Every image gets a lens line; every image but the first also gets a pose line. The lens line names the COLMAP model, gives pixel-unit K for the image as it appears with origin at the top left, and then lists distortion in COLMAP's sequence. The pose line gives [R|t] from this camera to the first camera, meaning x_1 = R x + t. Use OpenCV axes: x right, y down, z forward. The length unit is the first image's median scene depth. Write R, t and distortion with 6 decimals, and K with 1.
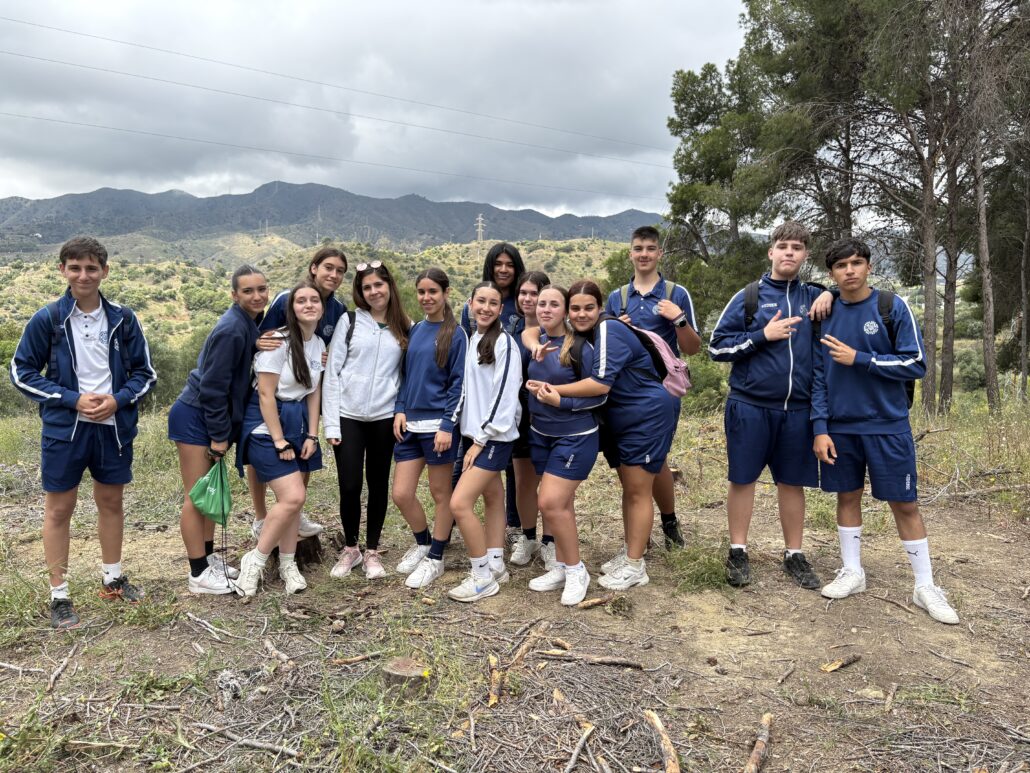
lens RADIAL K [[778.2, 0, 511.8], [0, 778.2, 380.5], [0, 0, 1]] dist [0.005640, 0.022497]
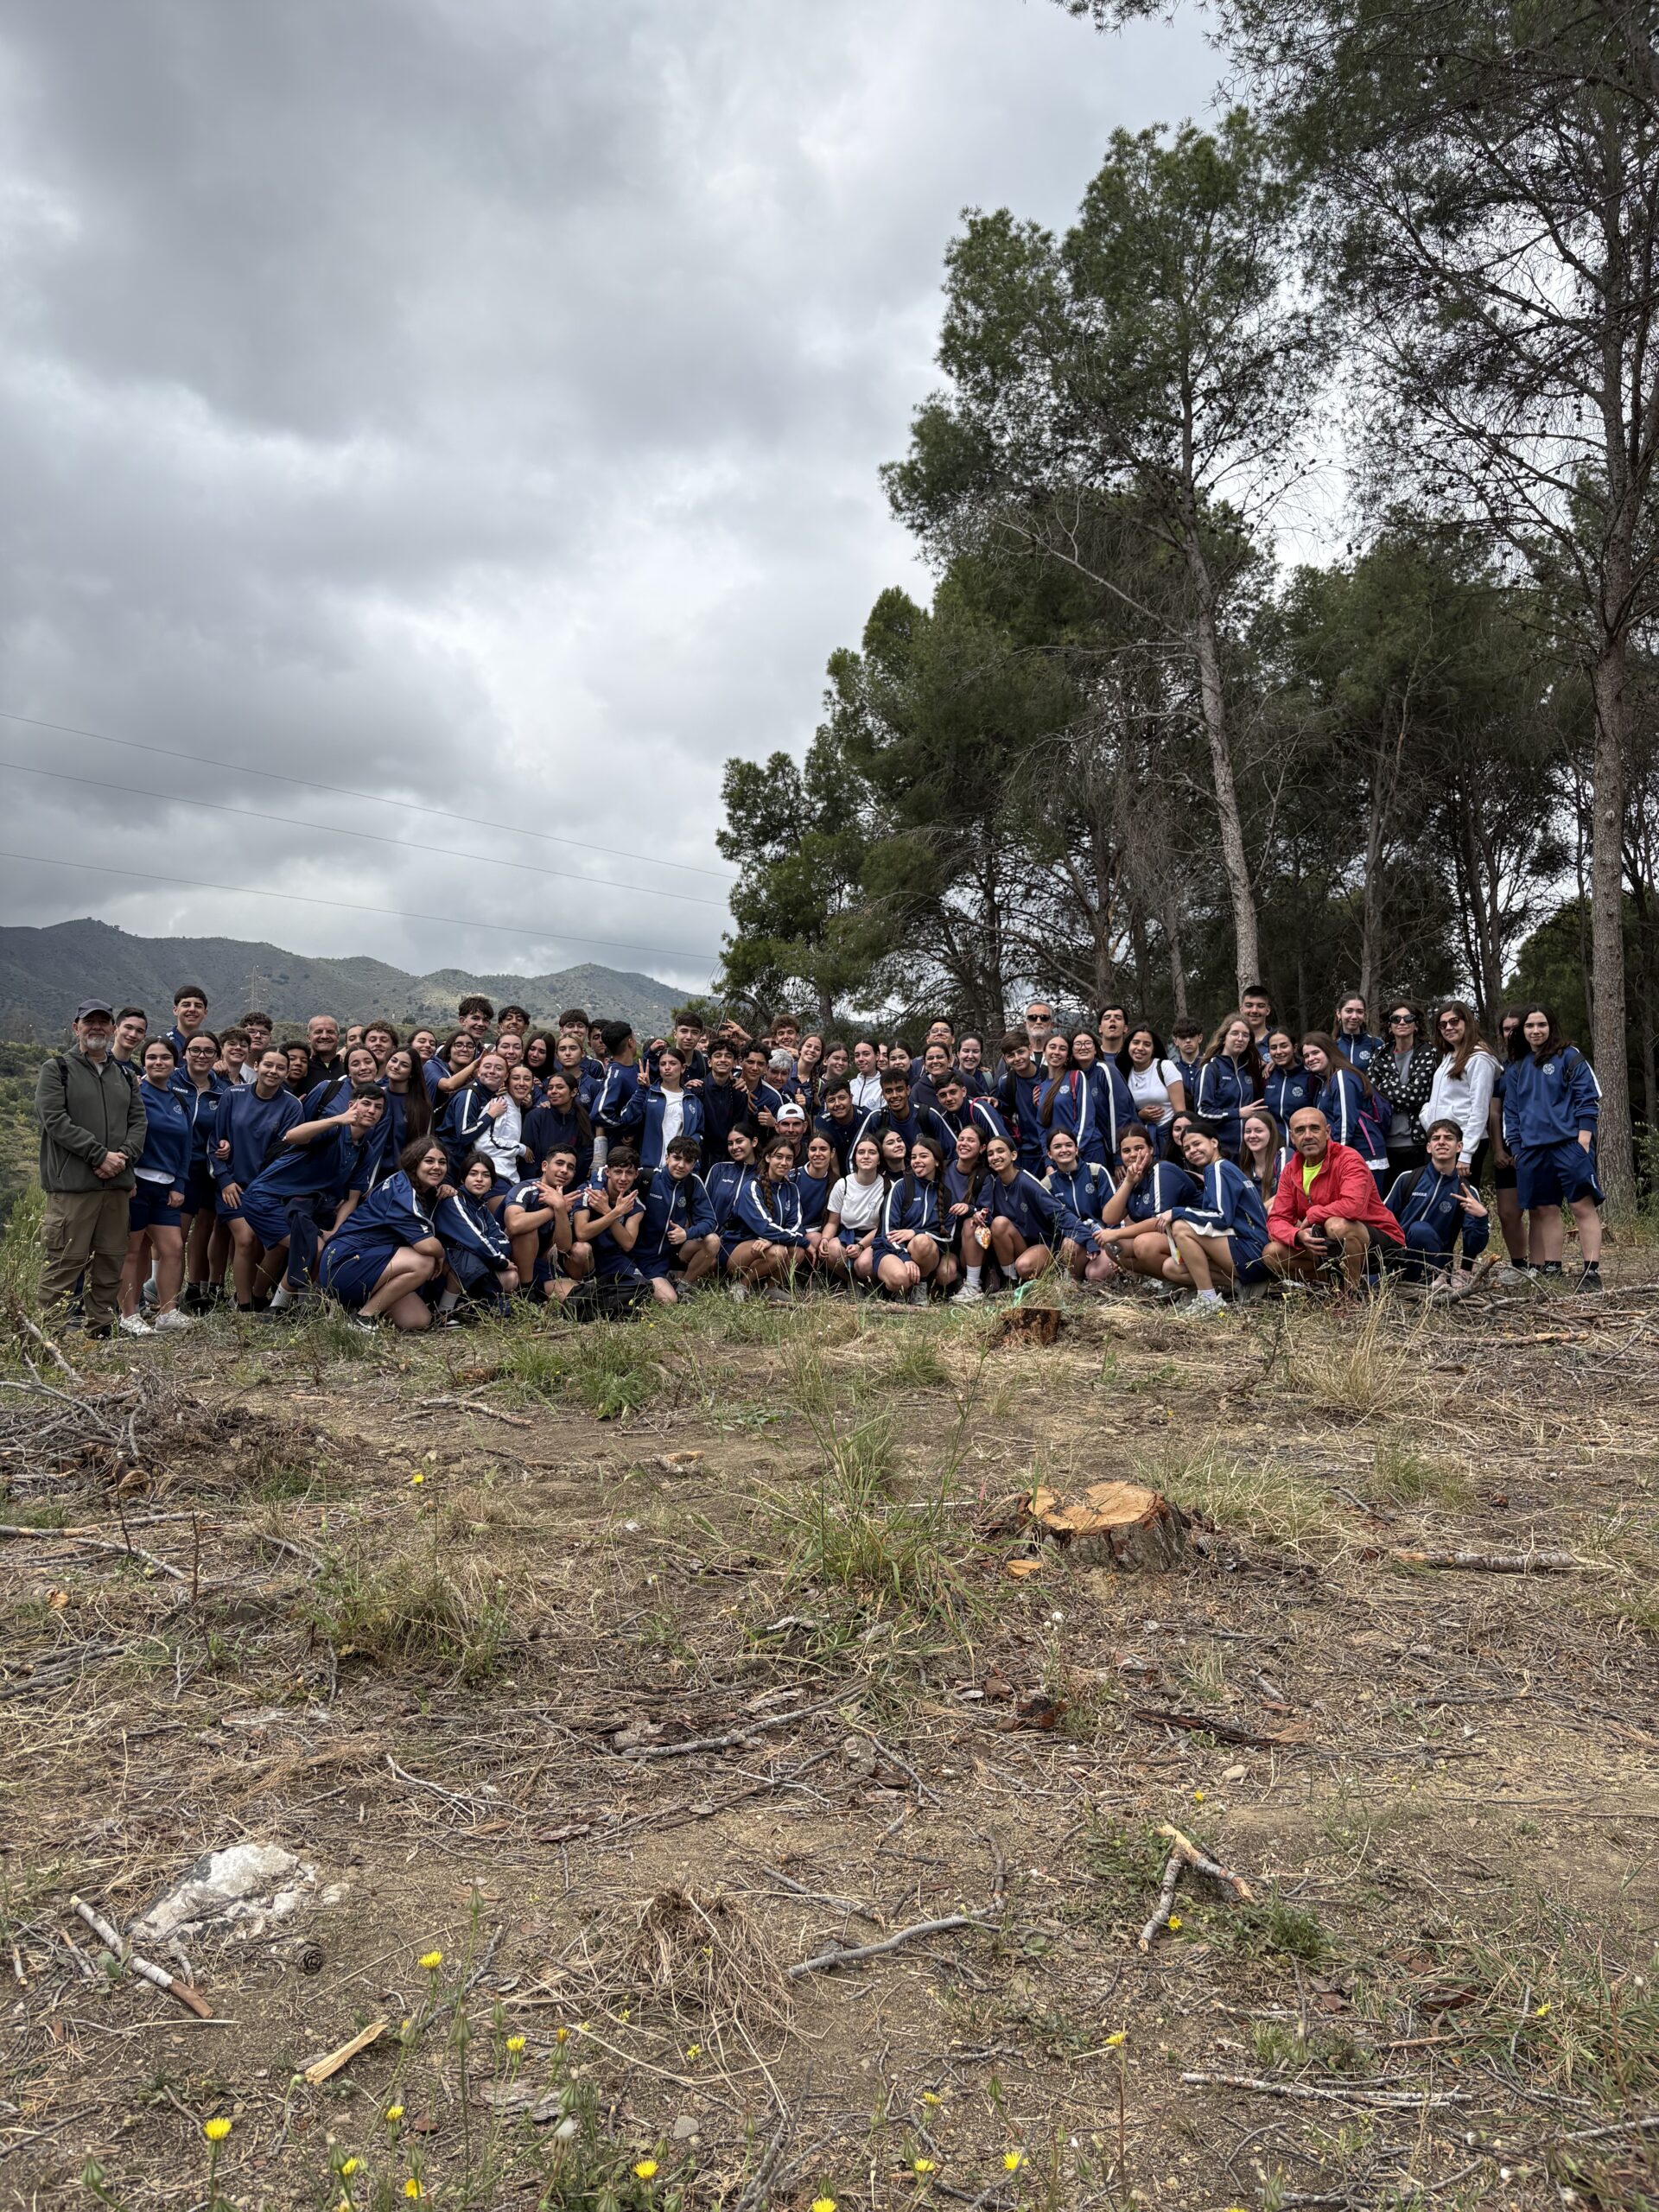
lens RADIAL K [[1671.2, 0, 883.9], [0, 1671.2, 1116.6], [0, 0, 1]] dist [0.005640, 0.022497]
pose [[0.947293, -0.005602, 0.320318, -0.092645], [0.045638, 0.992010, -0.117617, 0.045618], [-0.317100, 0.126037, 0.939980, -0.239824]]
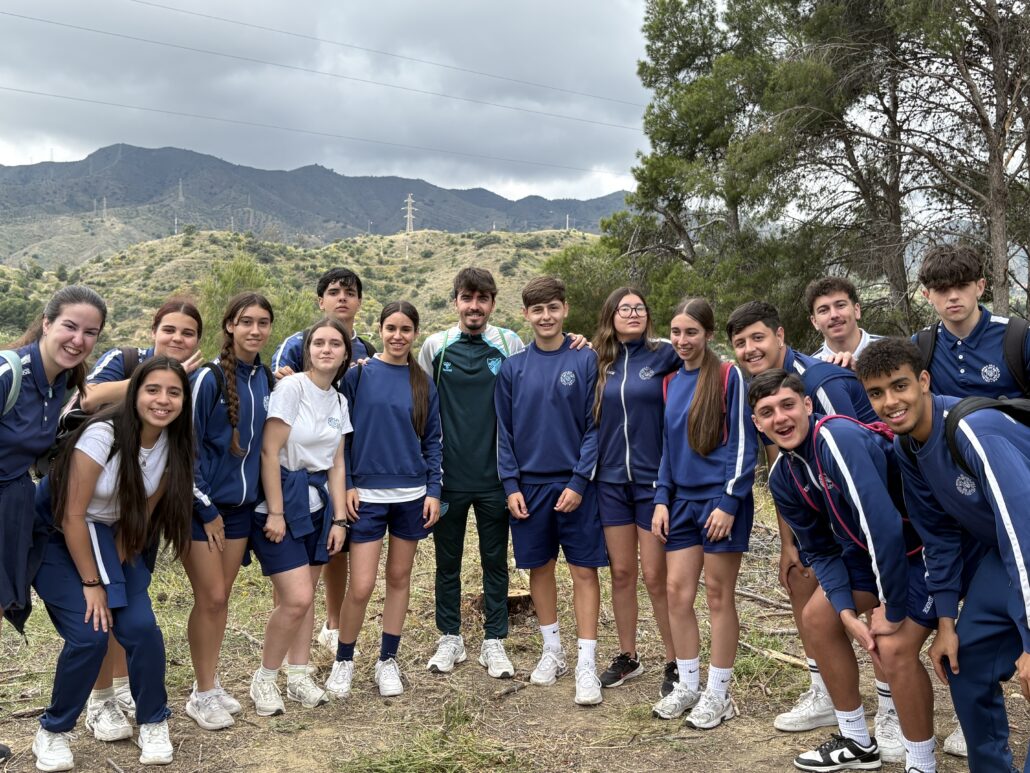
lens RADIAL K [[1097.5, 0, 515.0], [0, 1097.5, 386.5], [0, 0, 1]] dist [0.027861, -0.023326]
pose [[0.998618, 0.002966, 0.052476, 0.035336], [-0.000976, 0.999281, -0.037910, -0.004684], [-0.052551, 0.037806, 0.997902, 0.021379]]
